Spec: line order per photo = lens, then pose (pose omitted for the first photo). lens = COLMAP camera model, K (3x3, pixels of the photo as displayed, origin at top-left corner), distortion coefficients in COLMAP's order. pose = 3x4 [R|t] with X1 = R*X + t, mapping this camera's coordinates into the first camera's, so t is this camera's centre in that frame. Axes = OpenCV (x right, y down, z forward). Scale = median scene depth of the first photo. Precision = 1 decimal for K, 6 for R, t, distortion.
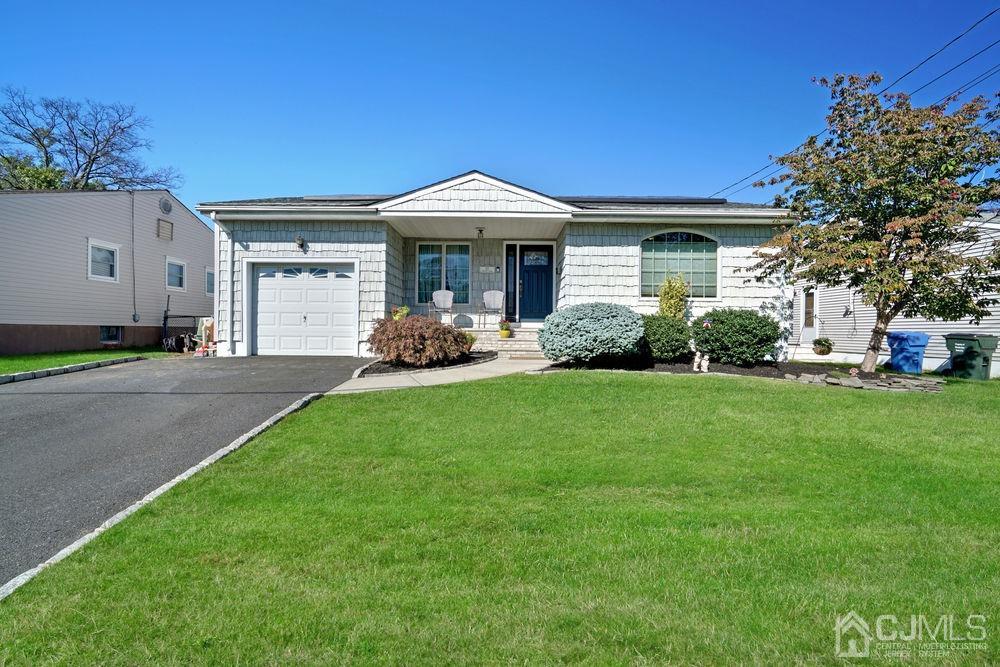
lens RADIAL K [[448.1, 0, 513.6], [0, 448.1, 328.5], [0, 0, 1]] dist [-0.001304, 0.000098]
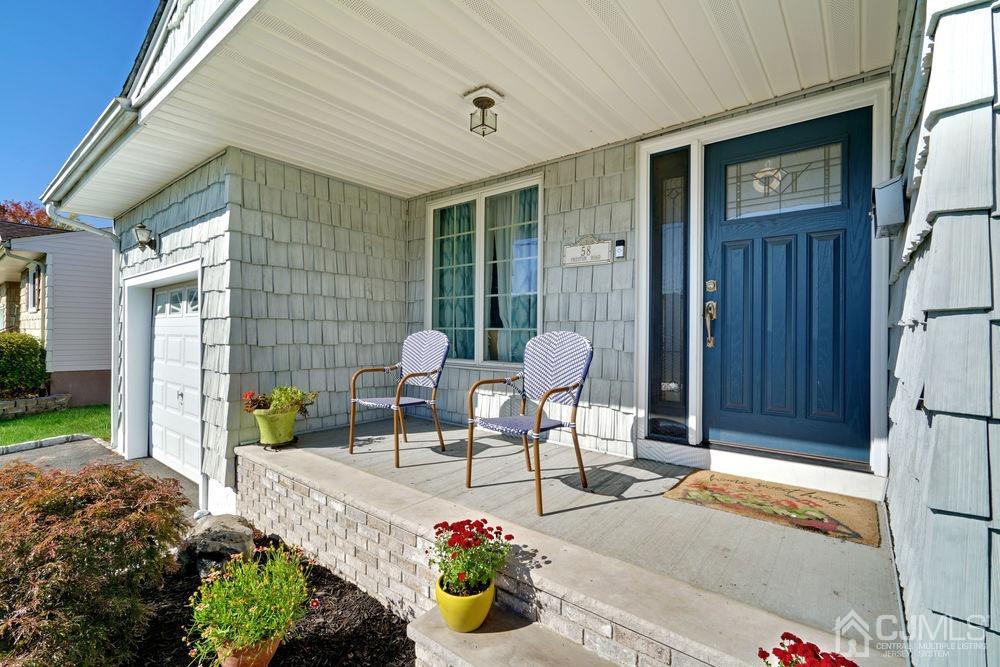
lens RADIAL K [[448.1, 0, 504.8], [0, 448.1, 326.4], [0, 0, 1]] dist [-0.001304, 0.000098]
pose [[0.777080, -0.009541, -0.629329, 0.101782], [0.002200, 0.999920, -0.012442, -0.092999], [0.629398, 0.008283, 0.777039, 0.859726]]
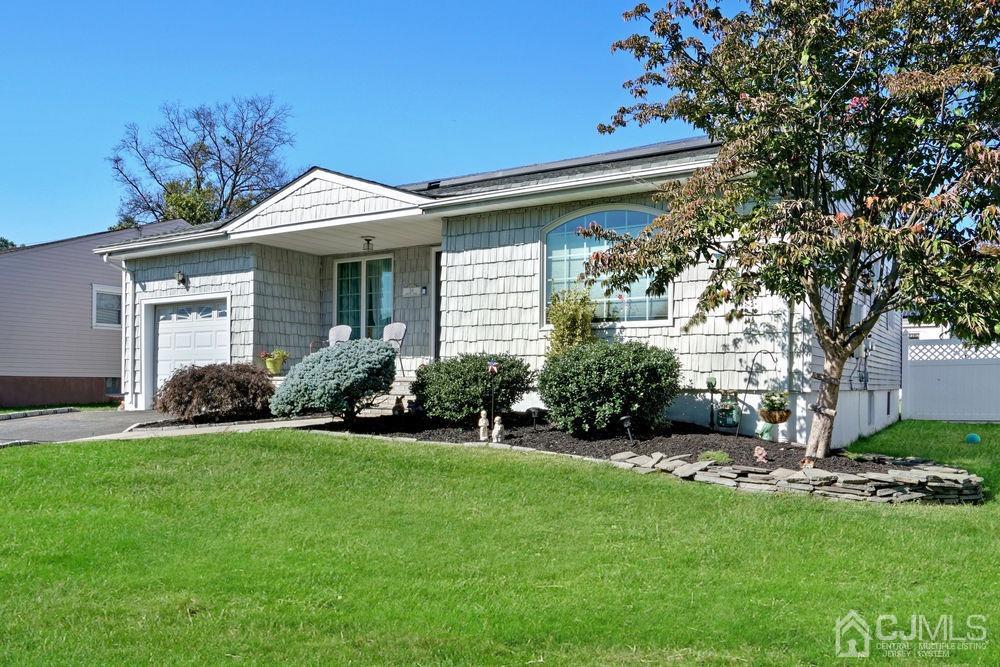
lens RADIAL K [[821.7, 0, 446.9], [0, 821.7, 363.6], [0, 0, 1]] dist [-0.000176, 0.000499]
pose [[0.825756, -0.016385, -0.563789, 0.812563], [0.004841, 0.999747, -0.021965, 0.007781], [0.564007, 0.015409, 0.825626, -0.007037]]
